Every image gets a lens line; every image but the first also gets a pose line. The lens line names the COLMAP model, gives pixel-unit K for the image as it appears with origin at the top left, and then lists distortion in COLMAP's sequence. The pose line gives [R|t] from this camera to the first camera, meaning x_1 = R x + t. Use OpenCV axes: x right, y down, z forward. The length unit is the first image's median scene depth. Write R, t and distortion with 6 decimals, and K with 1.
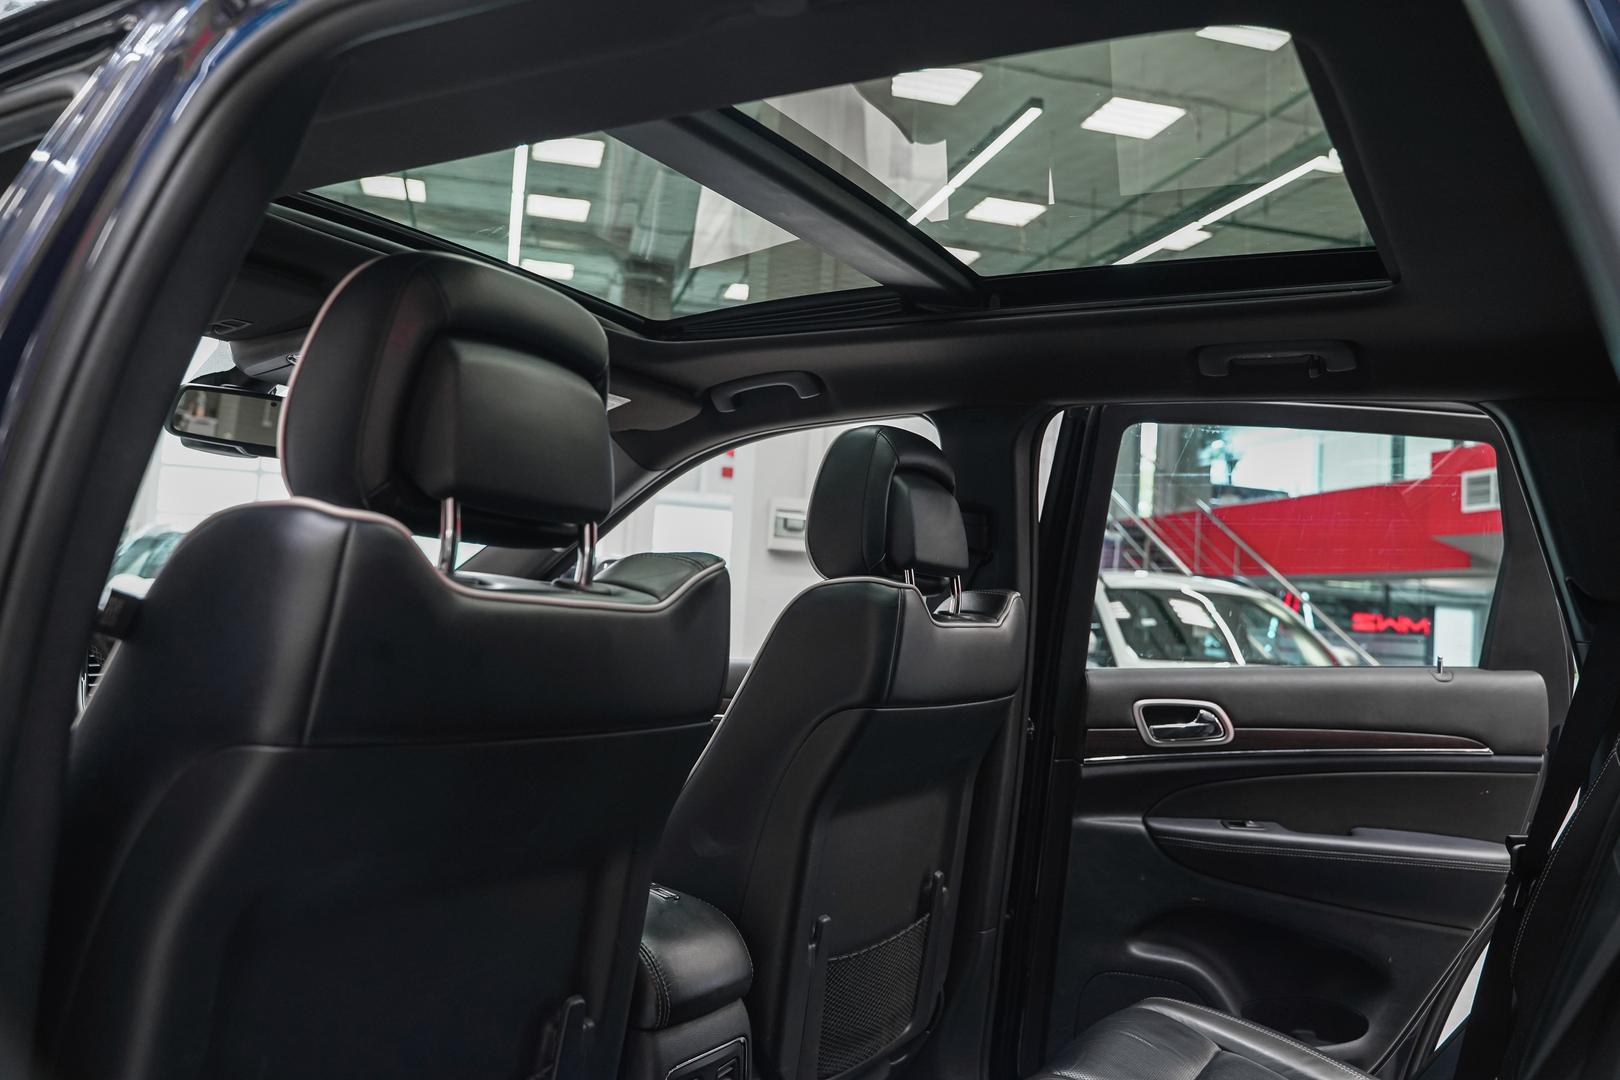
lens RADIAL K [[1307.4, 0, 819.1], [0, 1307.4, 537.6], [0, 0, 1]] dist [-0.106844, 0.078447]
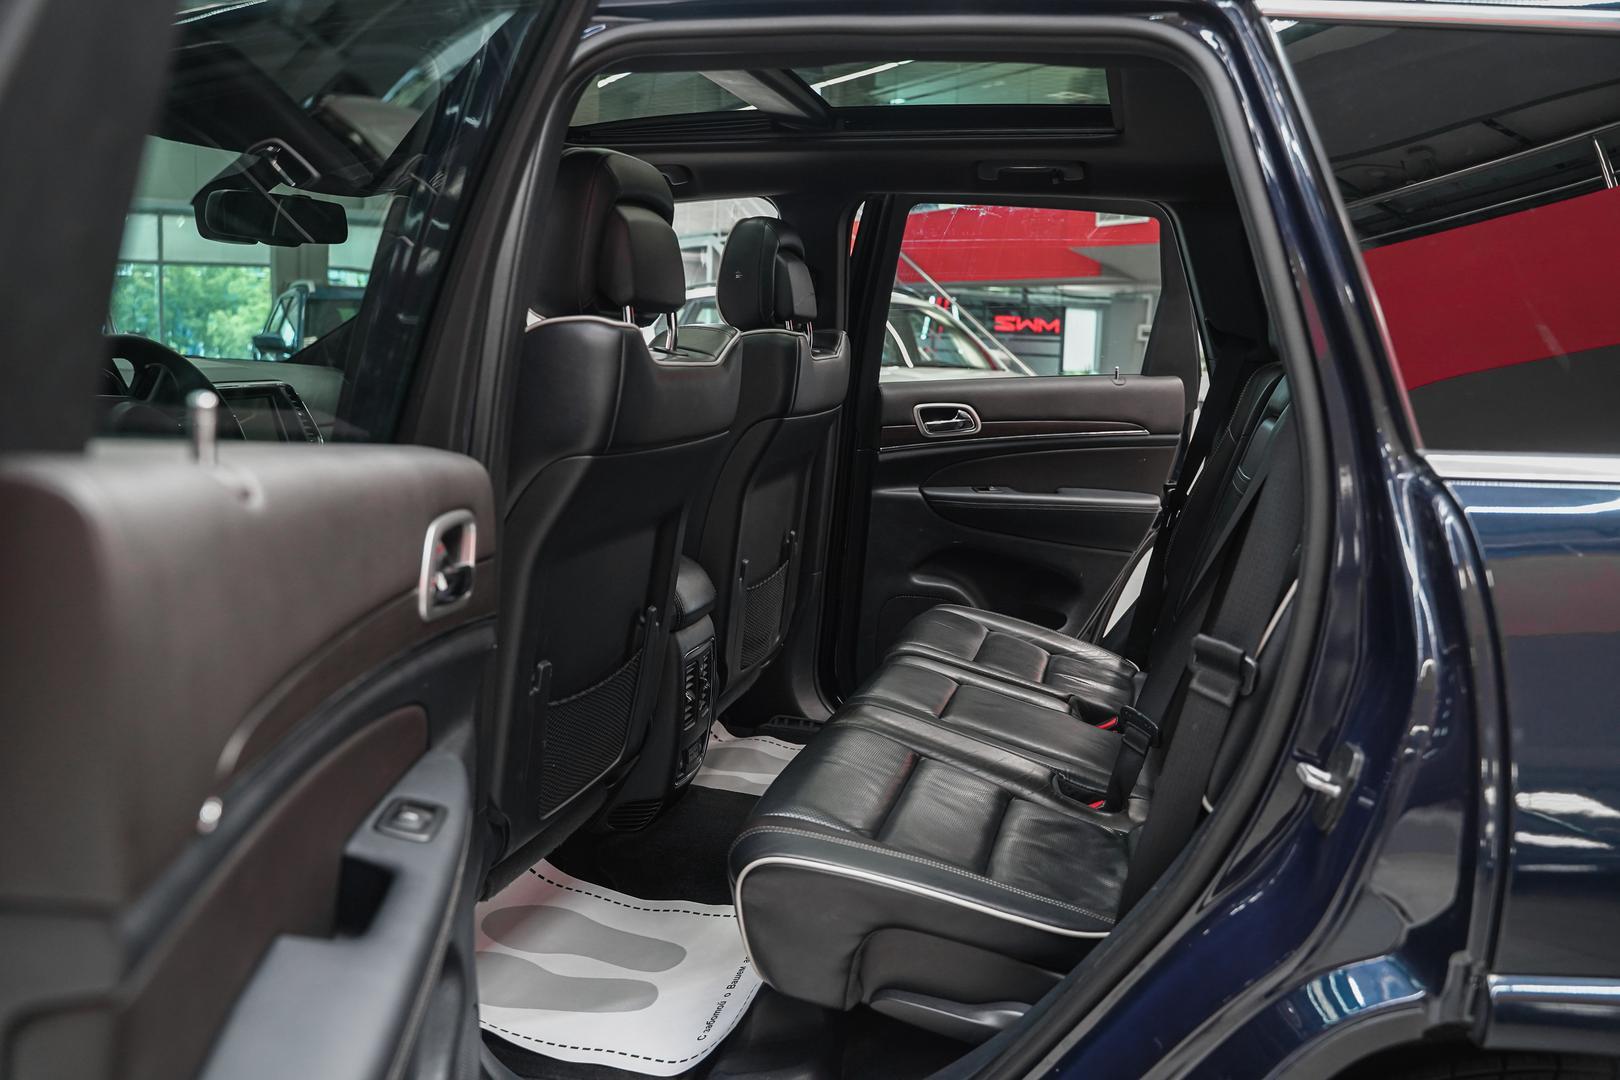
lens RADIAL K [[1307.4, 0, 805.2], [0, 1307.4, 535.9], [0, 0, 1]] dist [-0.106844, 0.078447]
pose [[0.966231, -0.067232, 0.248752, -0.229898], [0.010443, 0.974786, 0.222897, -0.051698], [-0.257466, -0.212773, 0.942571, -0.325176]]
